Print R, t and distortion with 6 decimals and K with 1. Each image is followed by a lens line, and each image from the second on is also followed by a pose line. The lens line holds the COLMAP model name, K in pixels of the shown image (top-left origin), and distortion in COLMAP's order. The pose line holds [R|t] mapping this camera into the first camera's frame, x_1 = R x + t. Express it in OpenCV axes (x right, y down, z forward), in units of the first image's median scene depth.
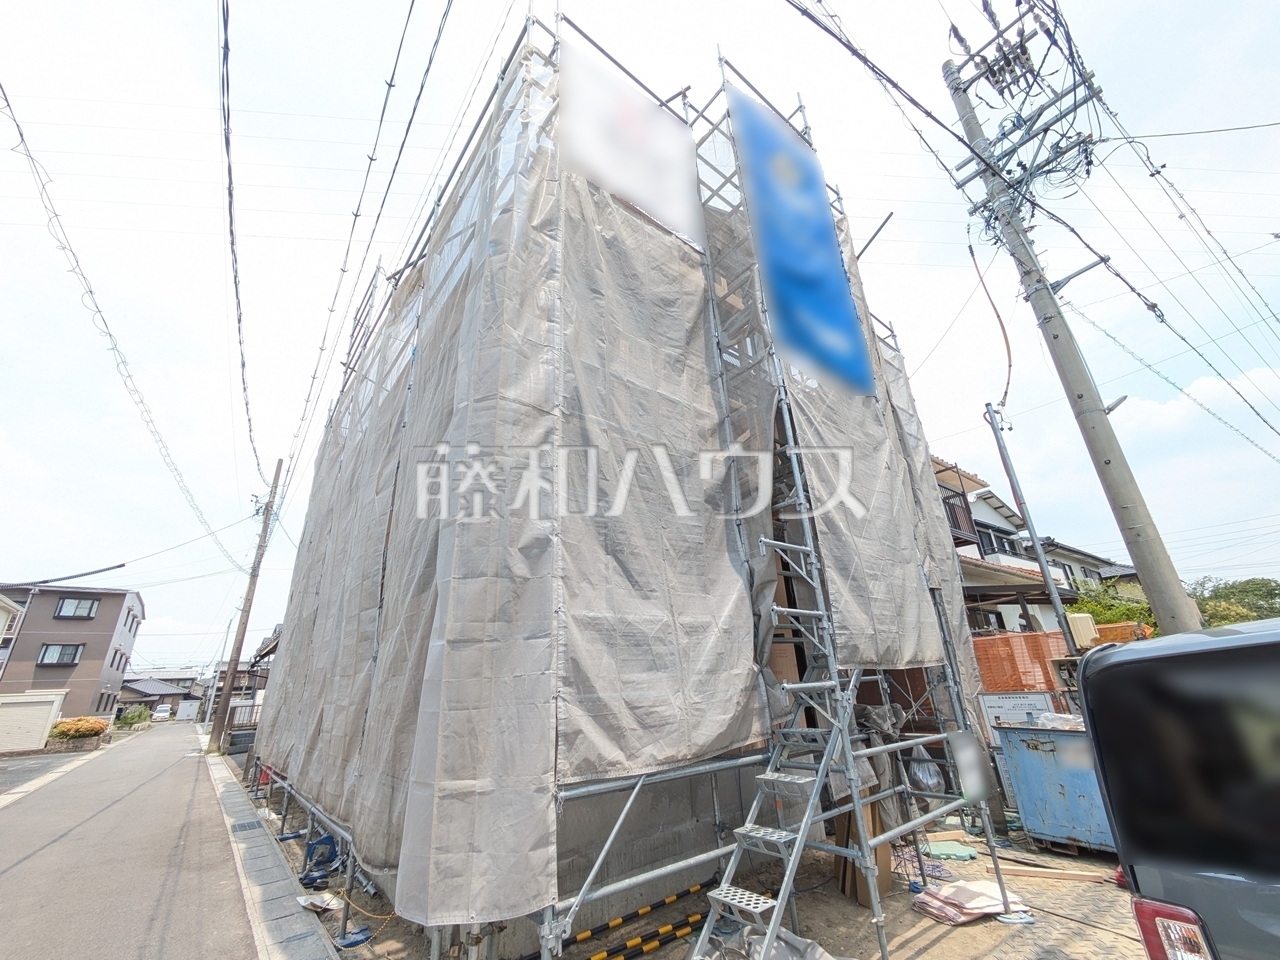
lens RADIAL K [[506.6, 0, 639.9], [0, 506.6, 481.5], [0, 0, 1]] dist [0.004236, -0.000740]
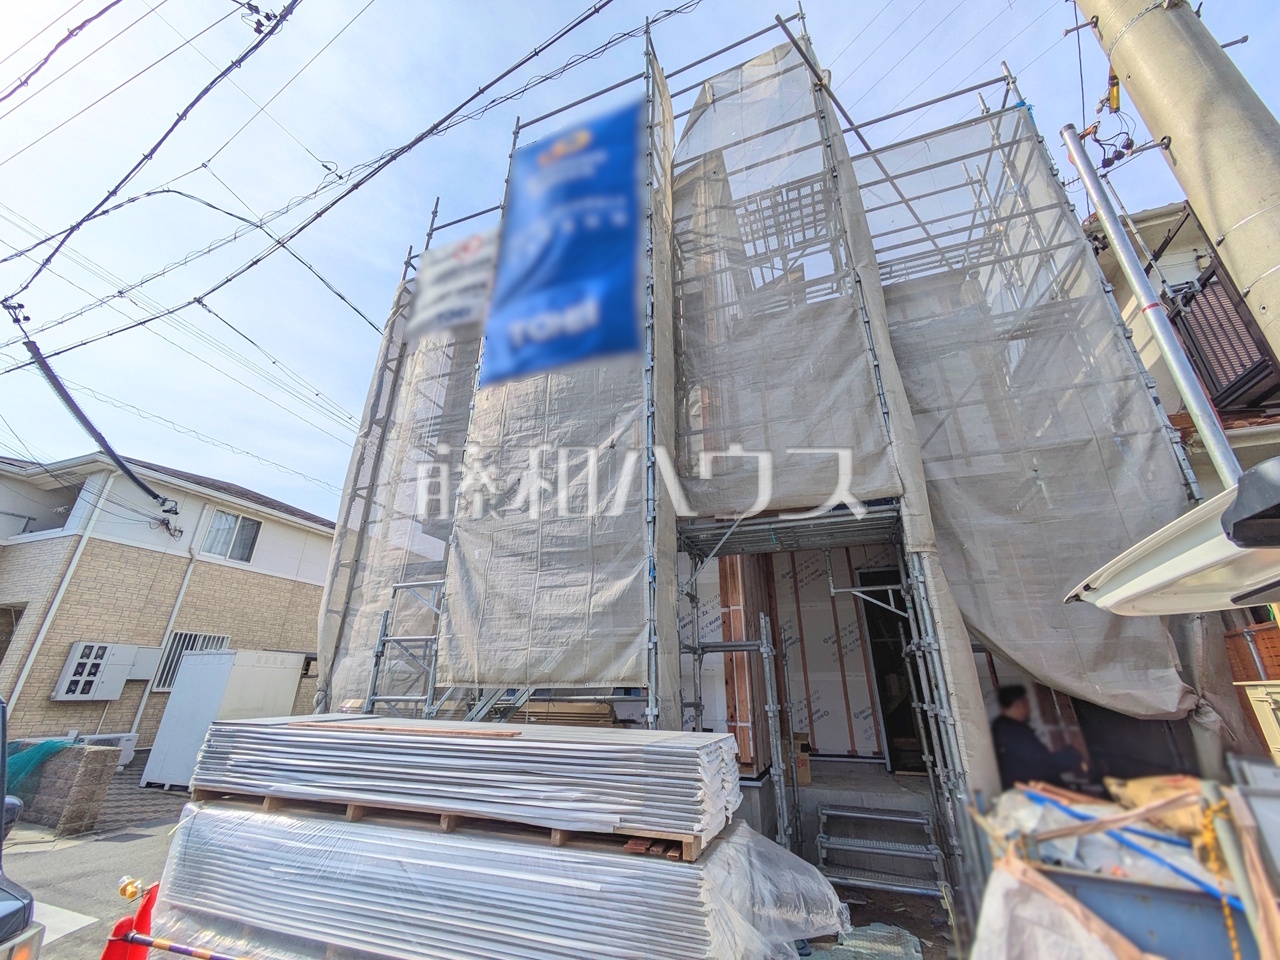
lens RADIAL K [[506.6, 0, 639.1], [0, 506.6, 481.9], [0, 0, 1]] dist [0.004236, -0.000740]
pose [[0.510971, -0.284817, -0.811041, 0.740189], [0.291372, 0.945044, -0.148305, 0.104782], [0.808709, -0.160536, 0.565878, 0.349352]]
